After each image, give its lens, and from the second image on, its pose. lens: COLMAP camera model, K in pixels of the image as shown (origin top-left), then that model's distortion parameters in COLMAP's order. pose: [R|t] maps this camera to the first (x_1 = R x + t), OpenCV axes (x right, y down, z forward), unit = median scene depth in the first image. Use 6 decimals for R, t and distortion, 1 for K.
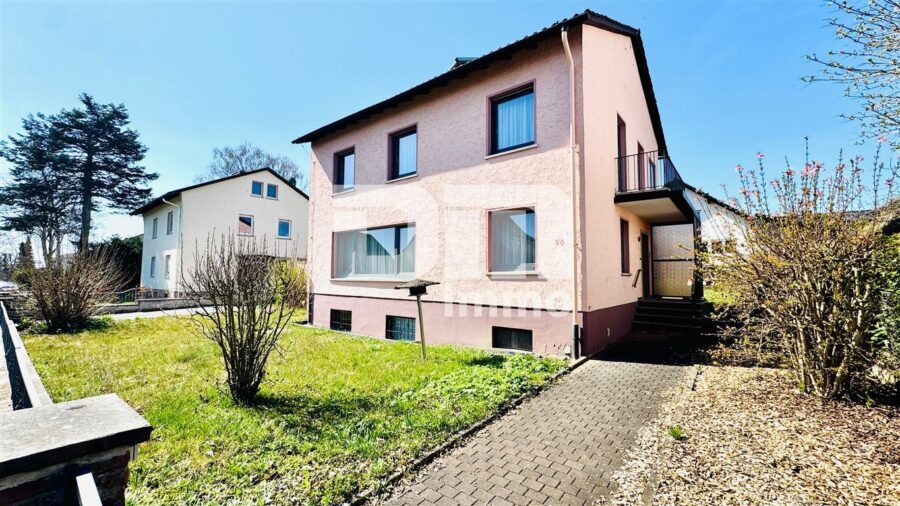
lens RADIAL K [[356.8, 0, 450.0], [0, 356.8, 253.0], [0, 0, 1]] dist [-0.000505, -0.000041]
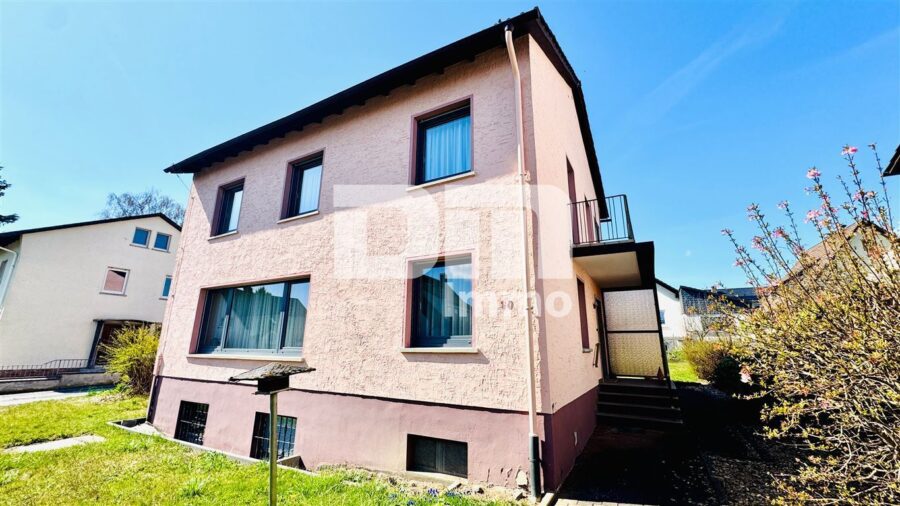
lens RADIAL K [[356.8, 0, 450.0], [0, 356.8, 253.0], [0, 0, 1]] dist [-0.000505, -0.000041]
pose [[0.985414, 0.044256, 0.164320, 0.065469], [-0.012479, 0.981784, -0.189588, 0.003106], [-0.169718, 0.184772, 0.968016, 0.265826]]
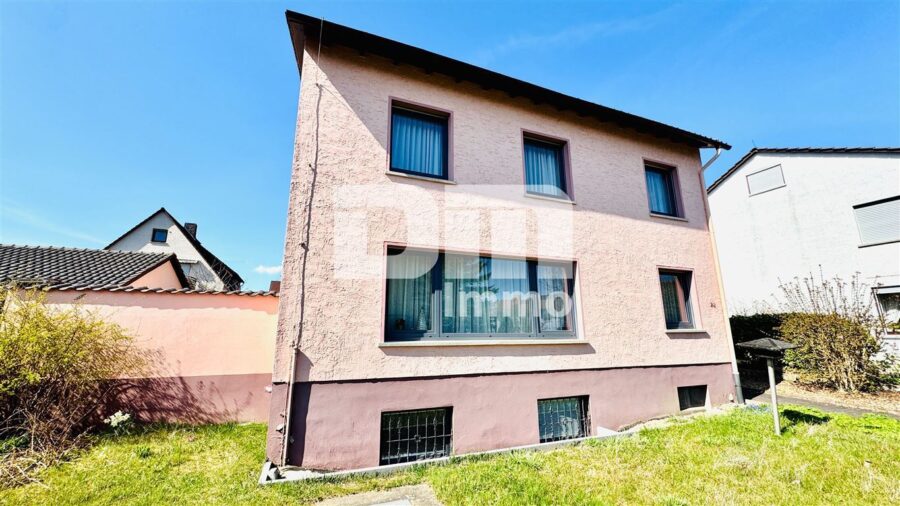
lens RADIAL K [[356.8, 0, 450.0], [0, 356.8, 253.0], [0, 0, 1]] dist [-0.000505, -0.000041]
pose [[0.494157, 0.186239, 0.849190, -0.945516], [-0.050050, 0.981259, -0.186078, 0.053160], [-0.867931, 0.049450, 0.494217, 0.927022]]
